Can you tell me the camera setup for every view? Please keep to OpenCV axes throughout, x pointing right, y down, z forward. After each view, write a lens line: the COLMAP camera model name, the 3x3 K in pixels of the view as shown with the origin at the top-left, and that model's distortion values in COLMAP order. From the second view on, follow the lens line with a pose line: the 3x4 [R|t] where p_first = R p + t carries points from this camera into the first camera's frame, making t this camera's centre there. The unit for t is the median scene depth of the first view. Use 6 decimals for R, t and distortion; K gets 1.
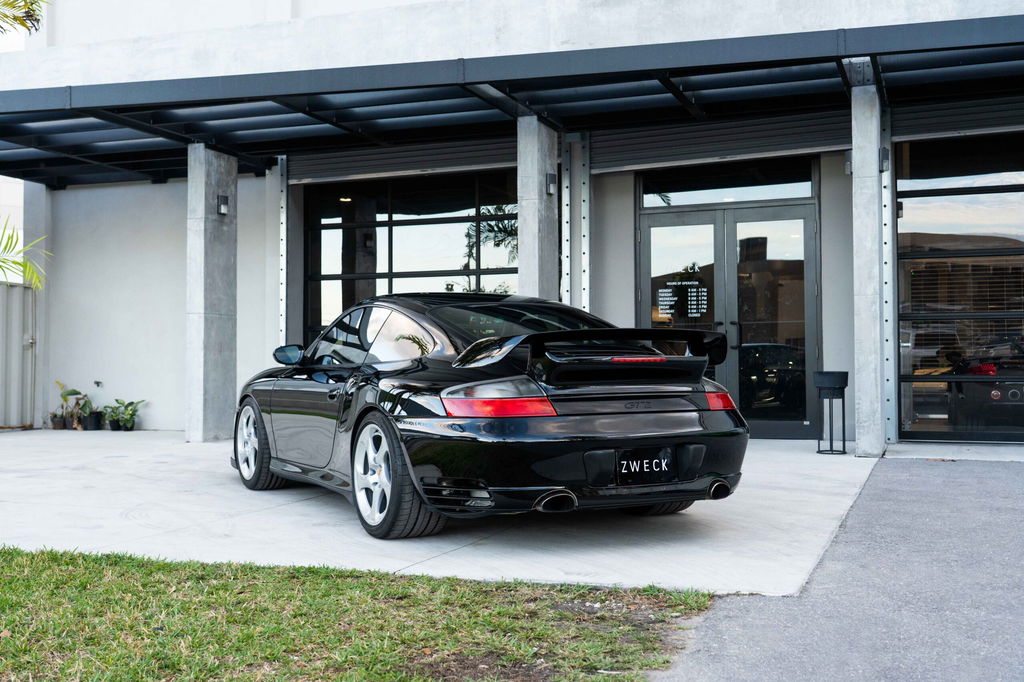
lens RADIAL K [[1144.9, 0, 511.4], [0, 1144.9, 342.8], [0, 0, 1]] dist [0.031911, 0.000000]
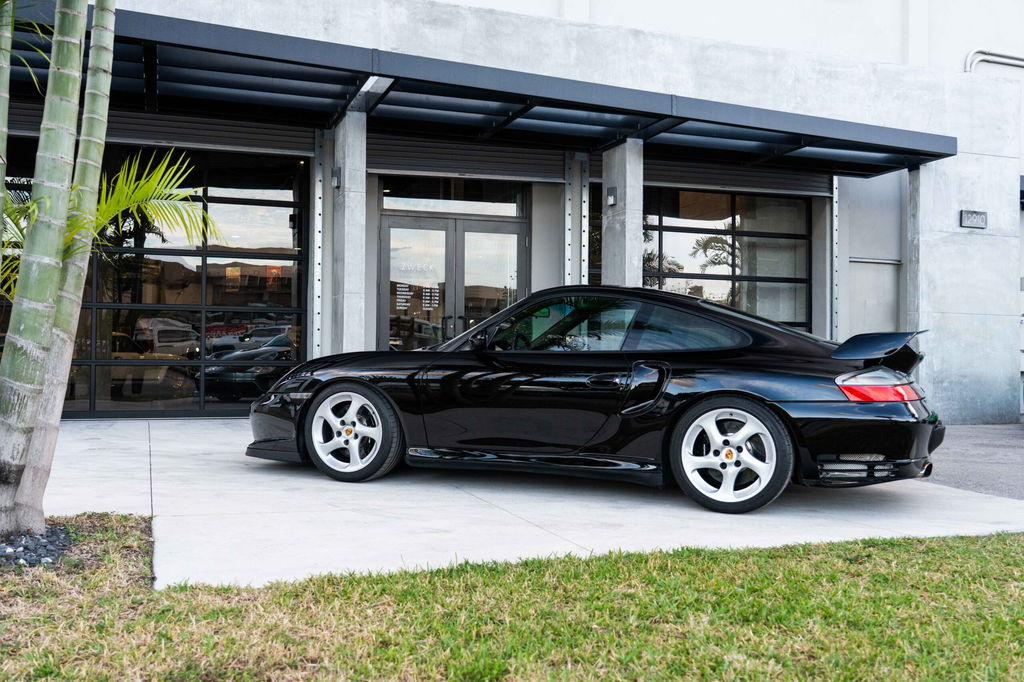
lens RADIAL K [[994.5, 0, 513.2], [0, 994.5, 344.6], [0, 0, 1]] dist [0.013159, 0.000000]
pose [[0.760309, 0.023727, 0.649128, -0.473928], [-0.031855, 0.999492, 0.000777, 0.008598], [-0.648780, -0.021269, 0.760679, 0.223592]]
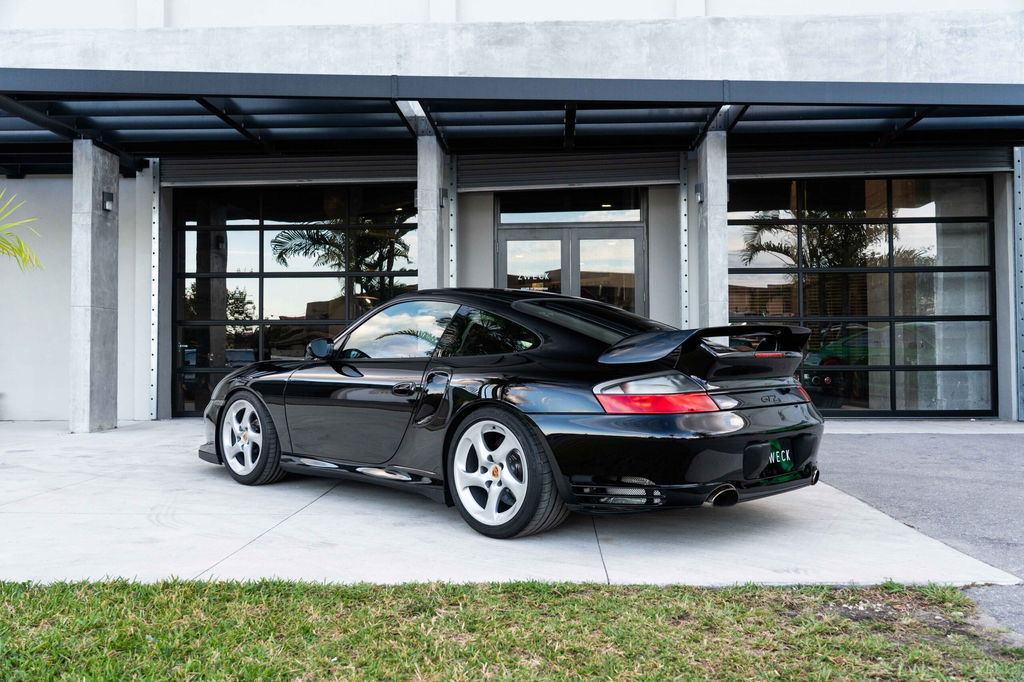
lens RADIAL K [[889.9, 0, 513.4], [0, 889.9, 340.6], [0, 0, 1]] dist [0.014703, -0.008779]
pose [[0.951034, 0.007189, 0.309004, -0.179065], [-0.007819, 0.999969, 0.000801, 0.001356], [-0.308988, -0.003178, 0.951060, 0.149579]]
